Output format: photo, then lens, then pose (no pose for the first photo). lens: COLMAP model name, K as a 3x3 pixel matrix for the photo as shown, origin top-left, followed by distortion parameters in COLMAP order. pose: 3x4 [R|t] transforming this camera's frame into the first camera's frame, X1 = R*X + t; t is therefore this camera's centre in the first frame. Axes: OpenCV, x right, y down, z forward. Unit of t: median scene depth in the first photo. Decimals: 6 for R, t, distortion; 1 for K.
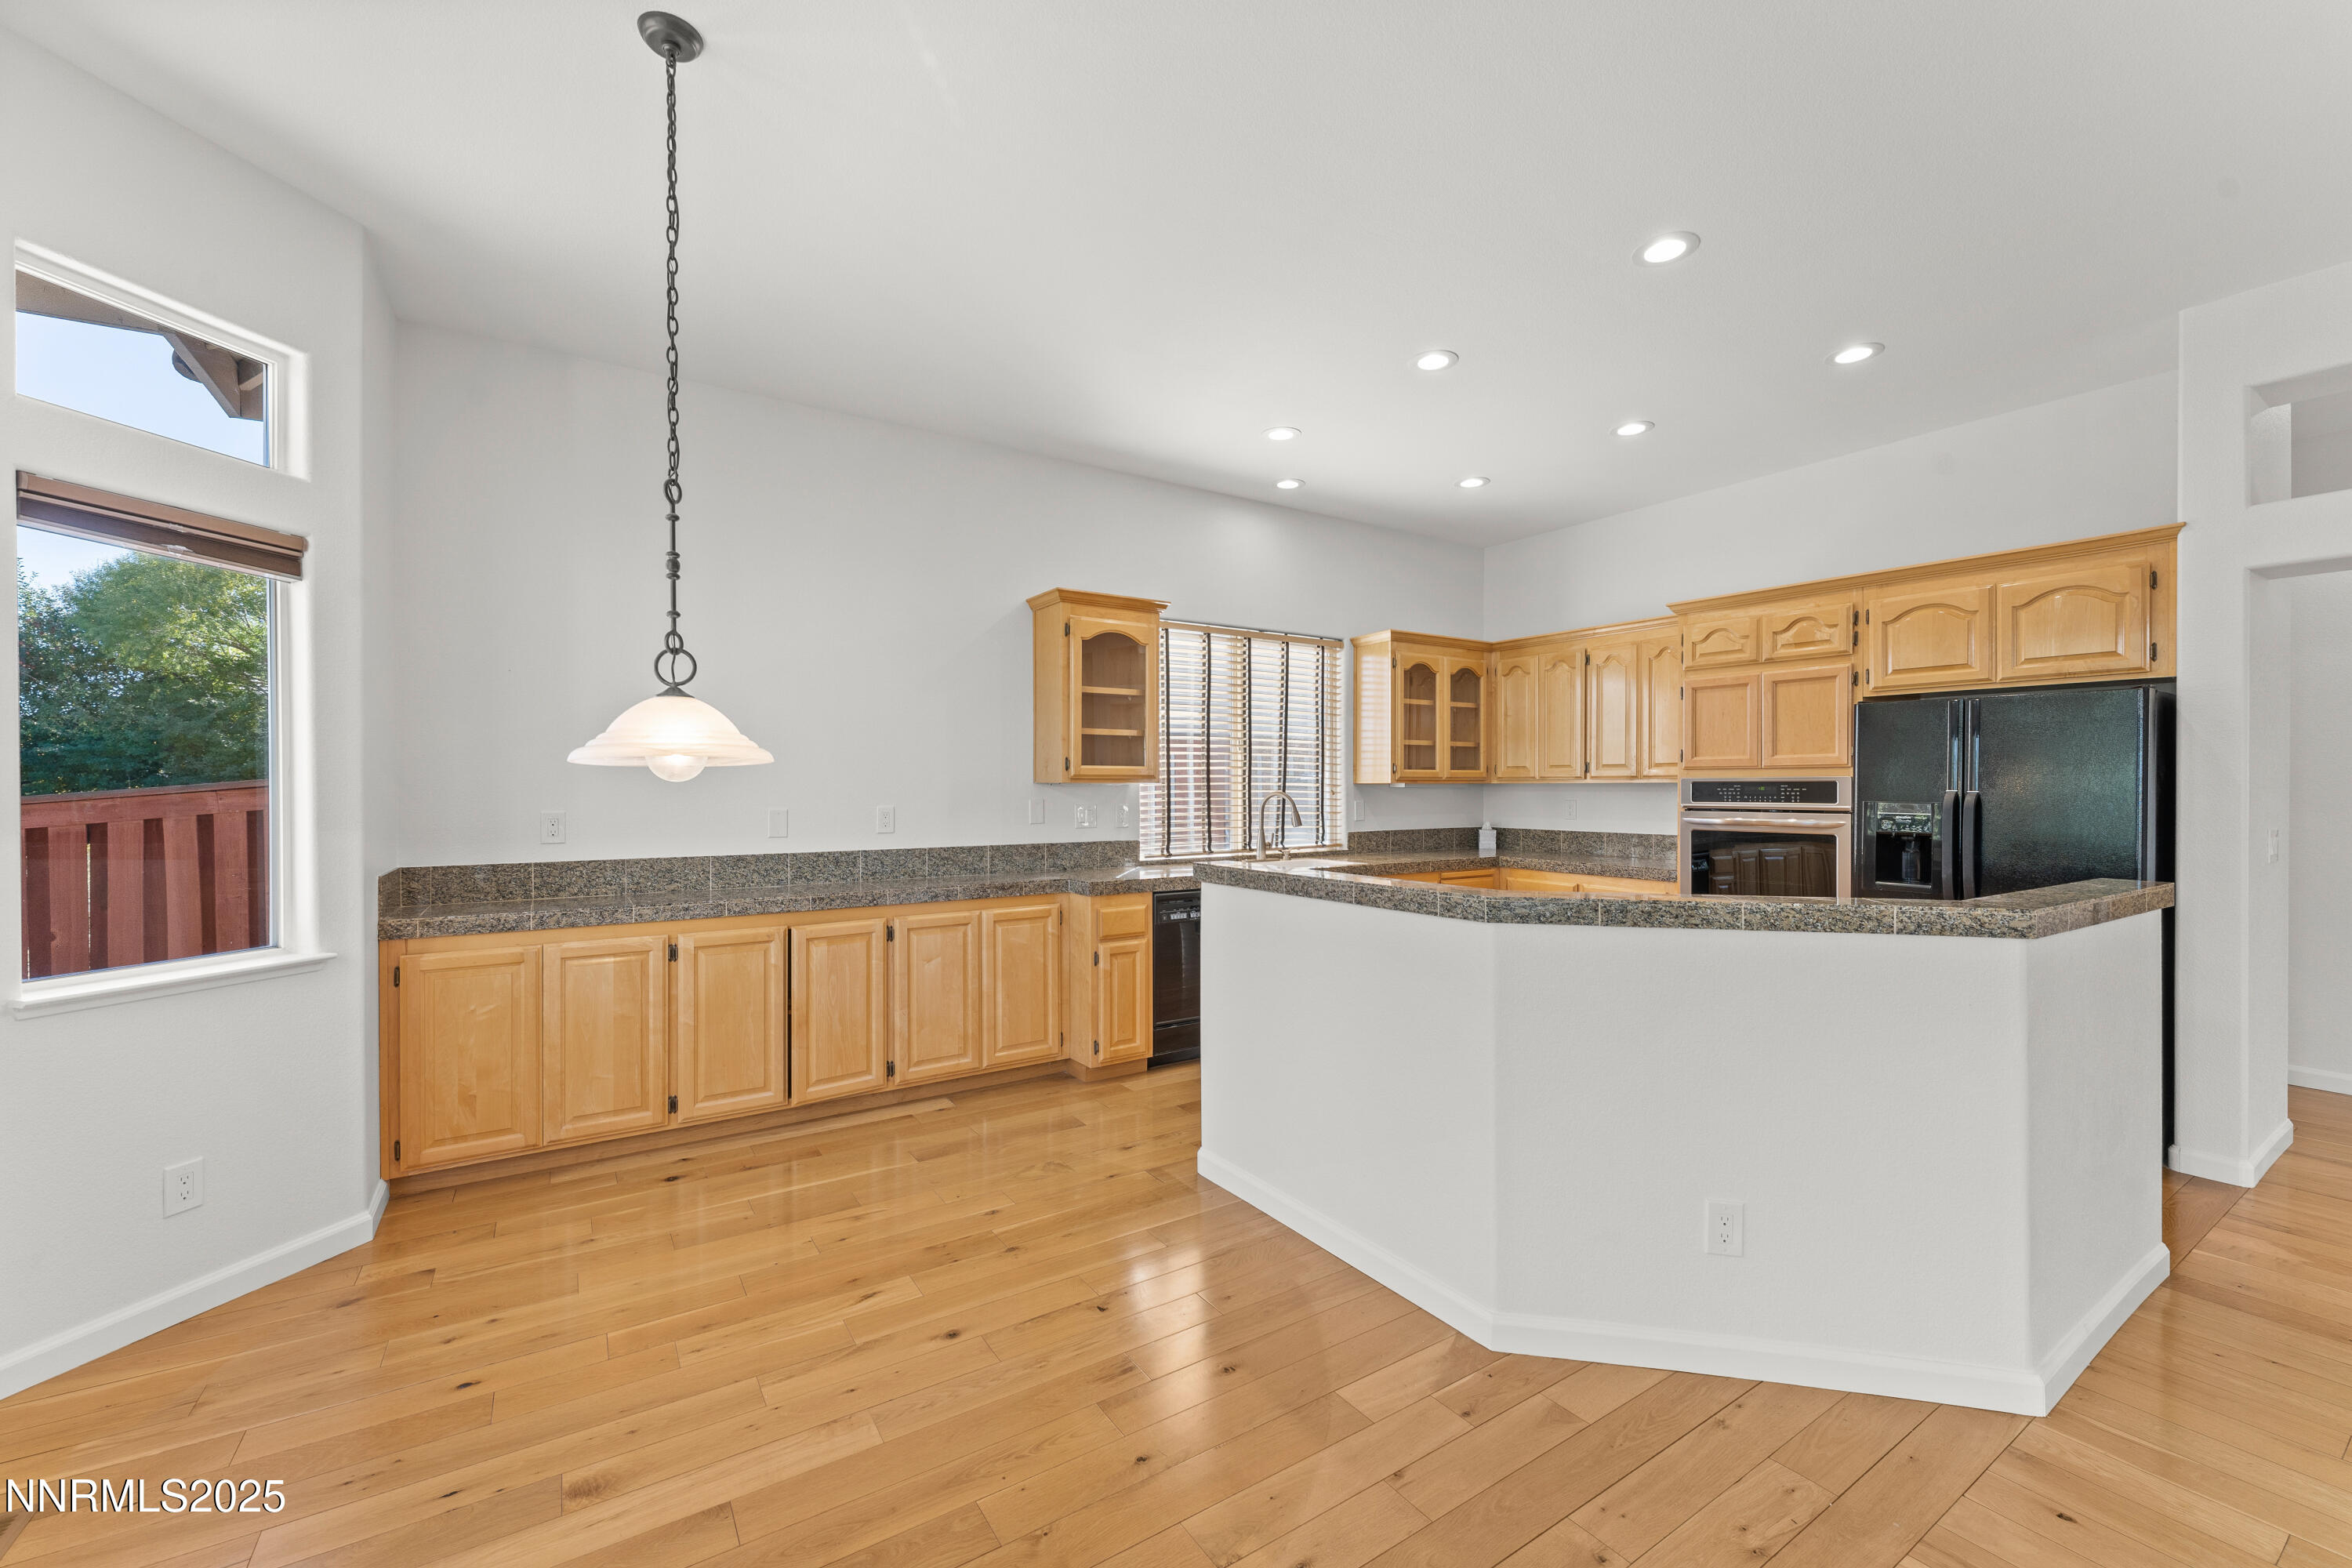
lens RADIAL K [[947.4, 0, 1181.2], [0, 947.4, 788.5], [0, 0, 1]] dist [0.001126, -0.000038]
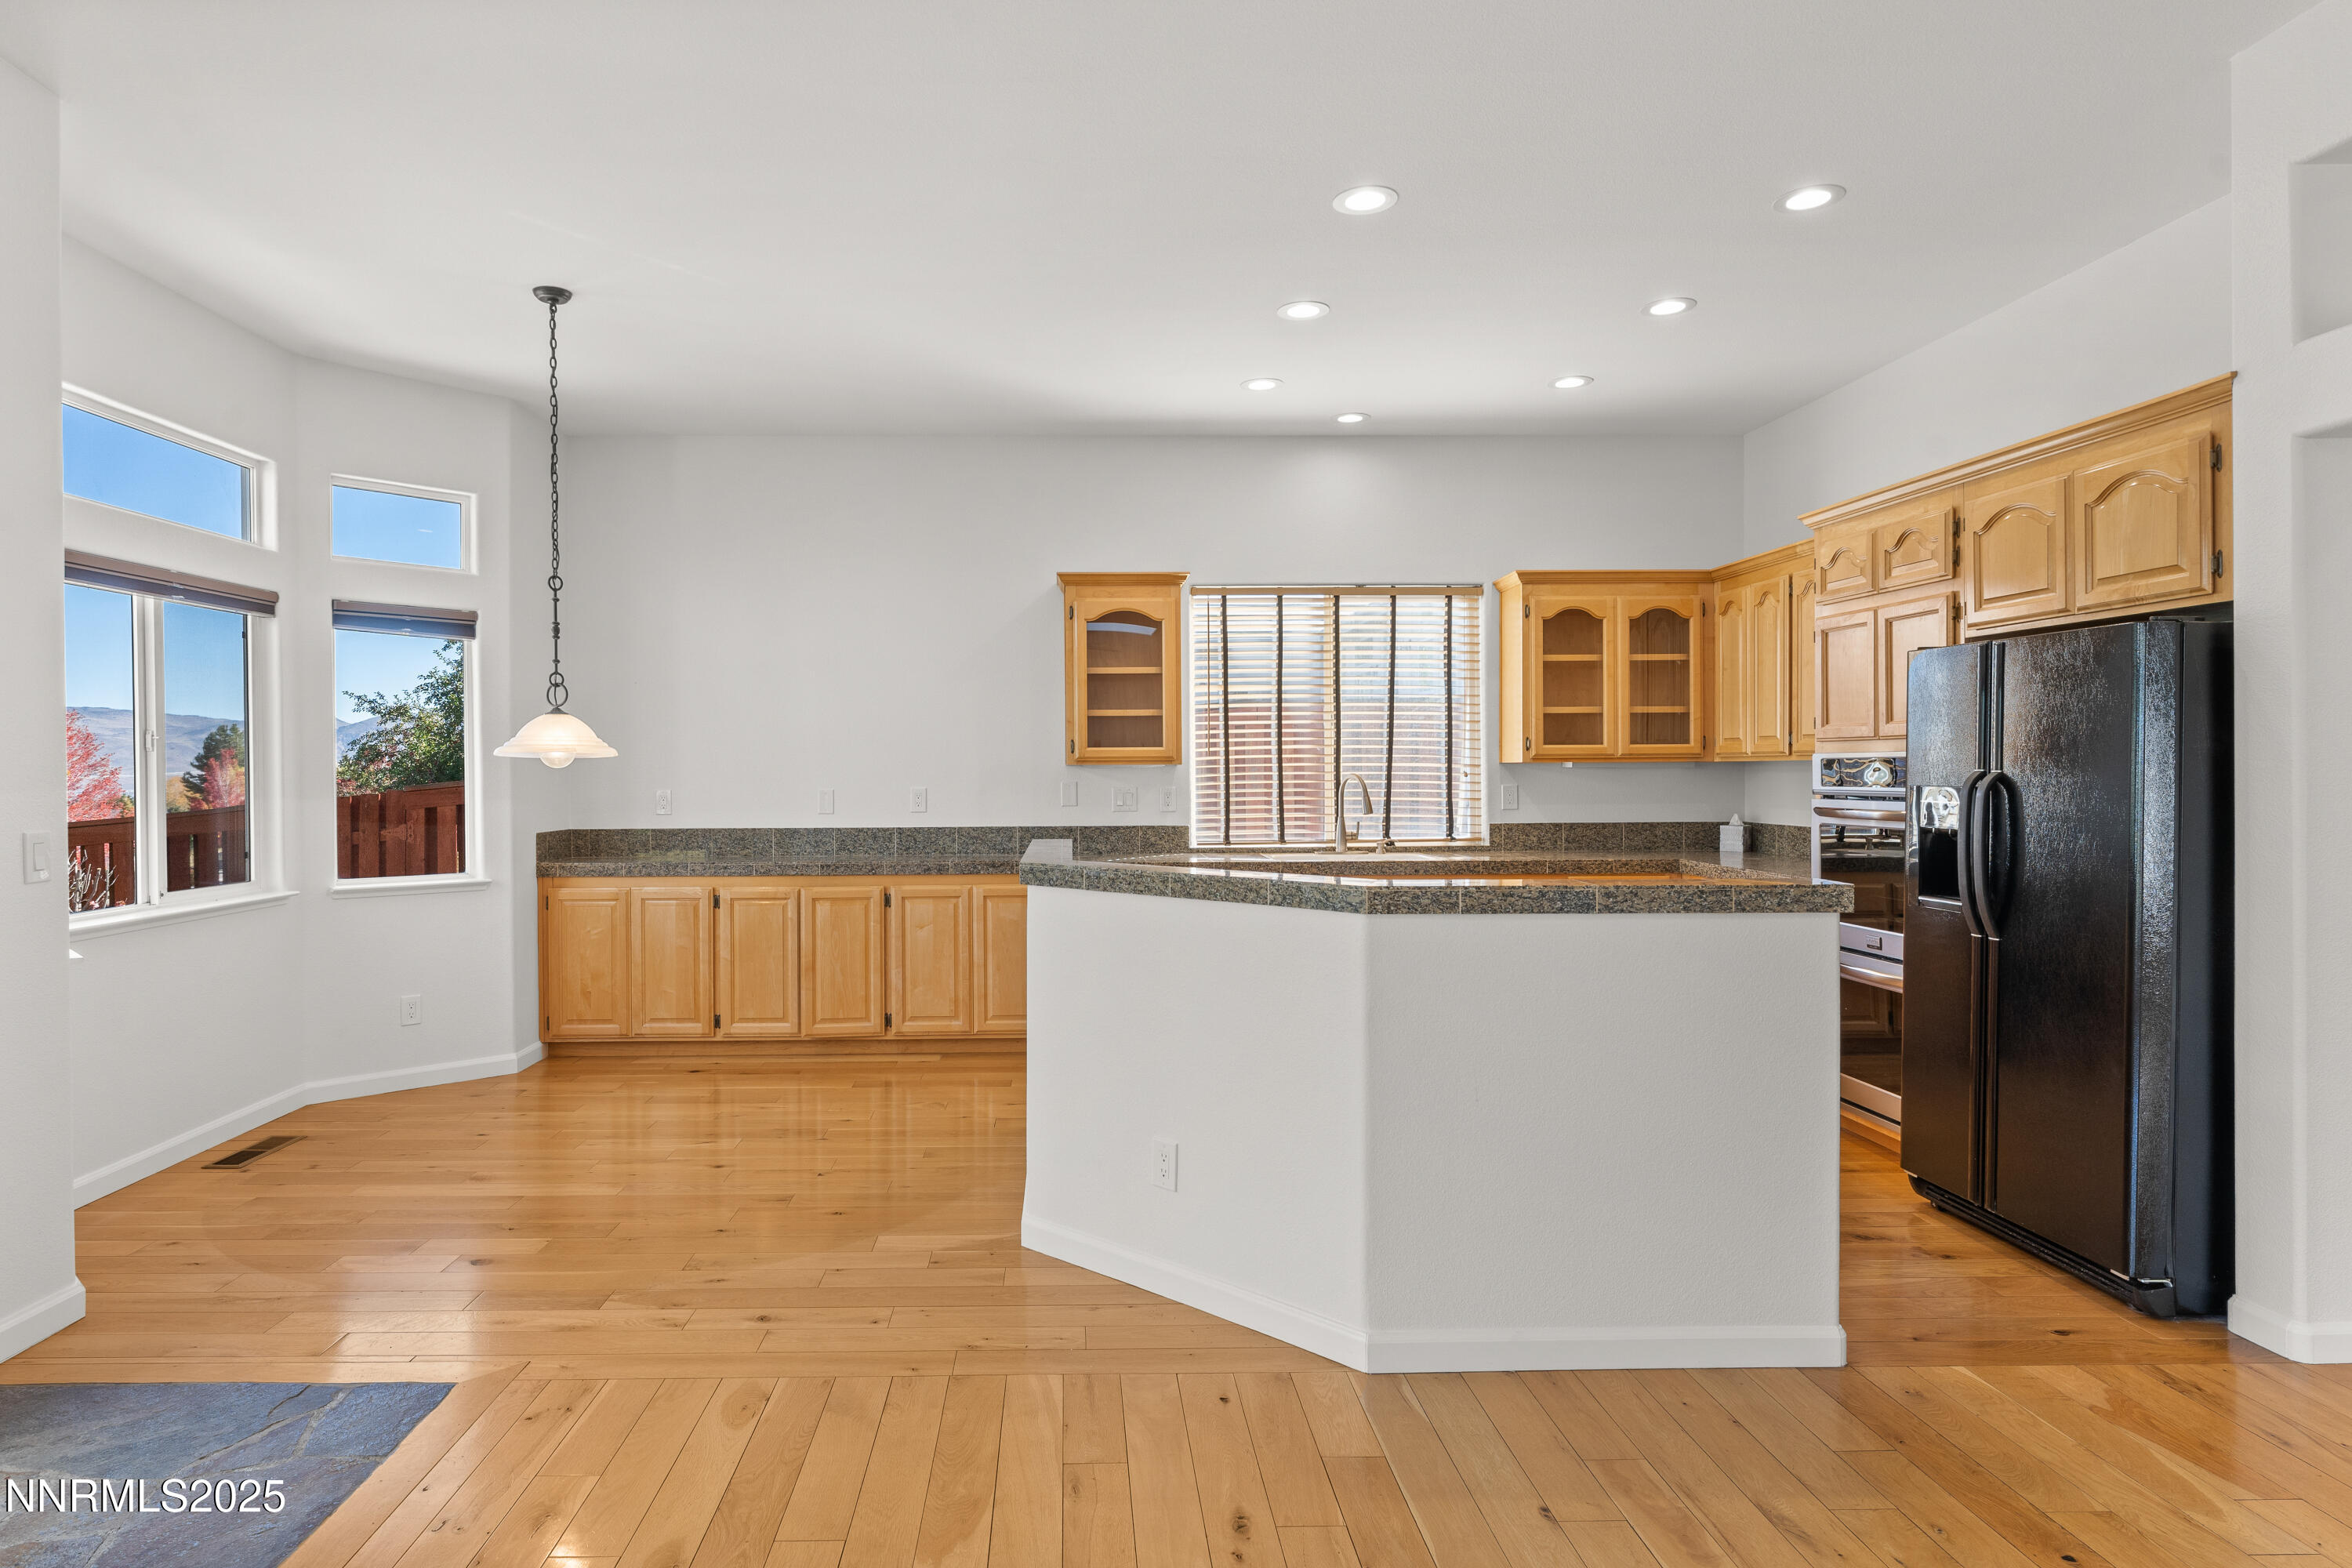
lens RADIAL K [[1324.0, 0, 1078.9], [0, 1324.0, 772.6], [0, 0, 1]] dist [-0.000176, 0.000706]
pose [[0.841328, -0.002245, -0.540520, 0.753241], [0.003372, 0.999994, 0.001094, 0.000521], [0.540514, -0.002743, 0.841330, -0.205858]]
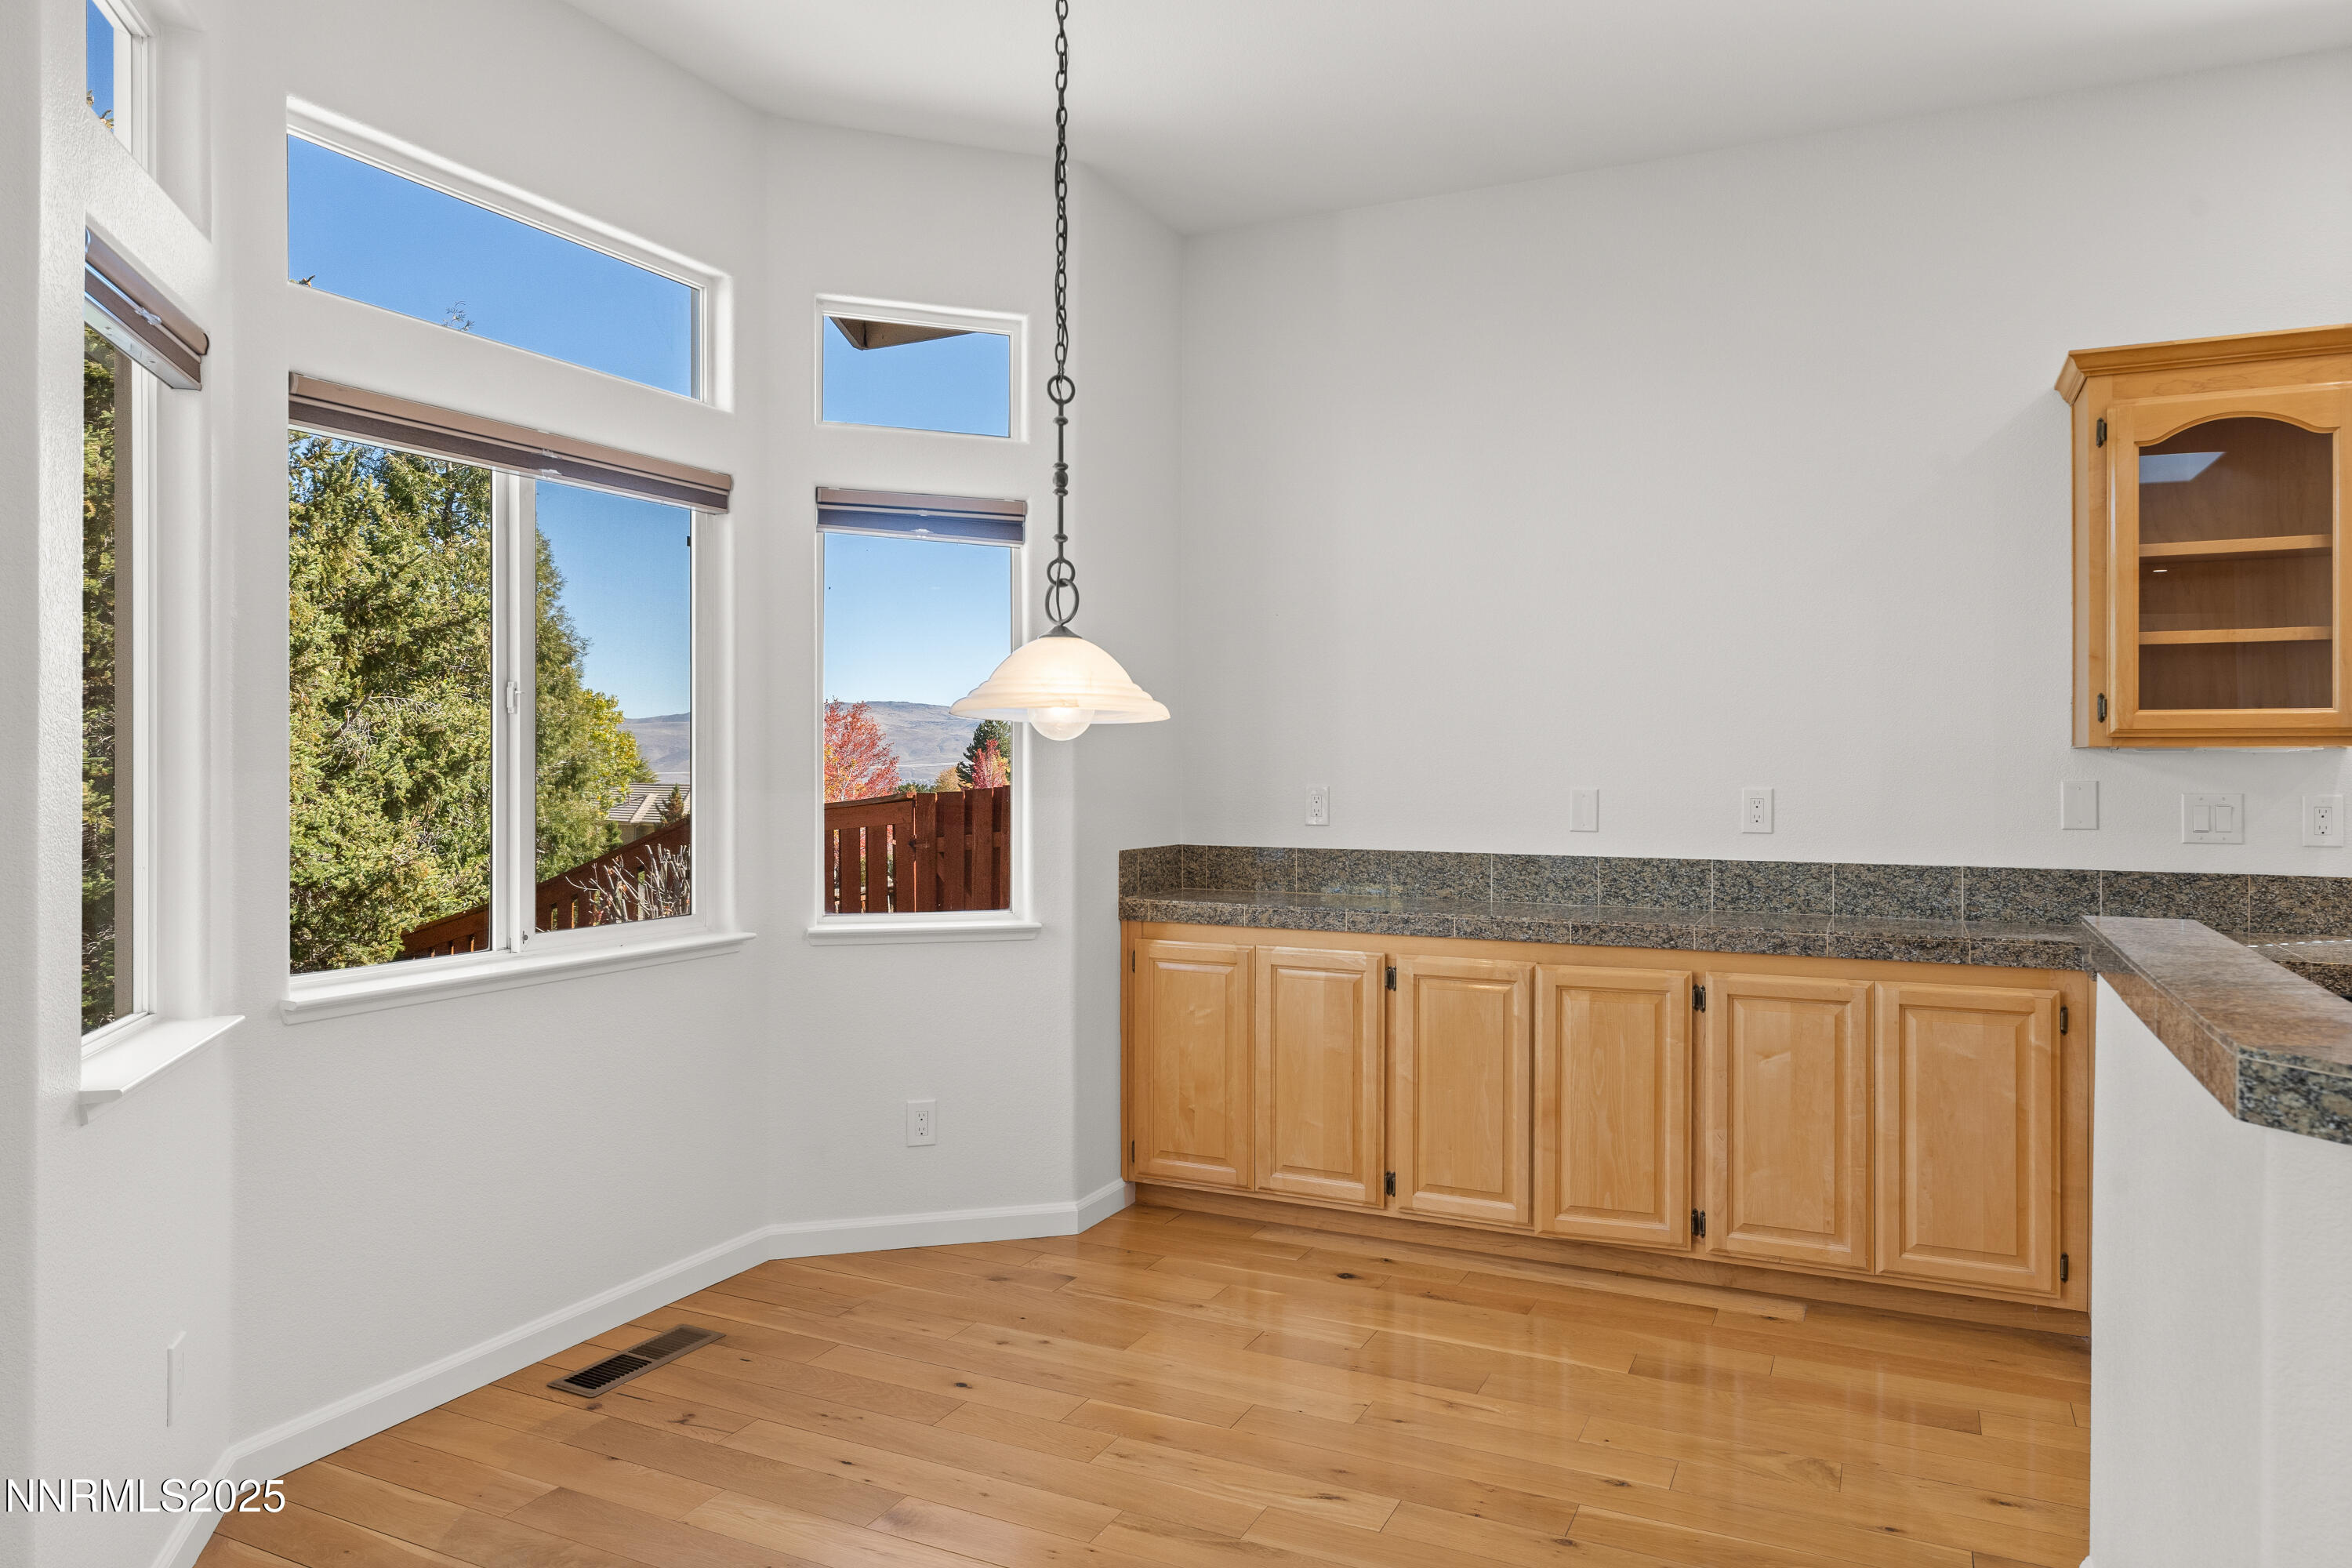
lens RADIAL K [[1511.0, 0, 1166.9], [0, 1511.0, 761.8], [0, 0, 1]] dist [-0.000412, -0.001463]
pose [[0.512767, 0.000760, -0.858527, 0.351222], [-0.005895, 0.999979, -0.002635, 0.007763], [0.858507, 0.006412, 0.512761, 0.222306]]
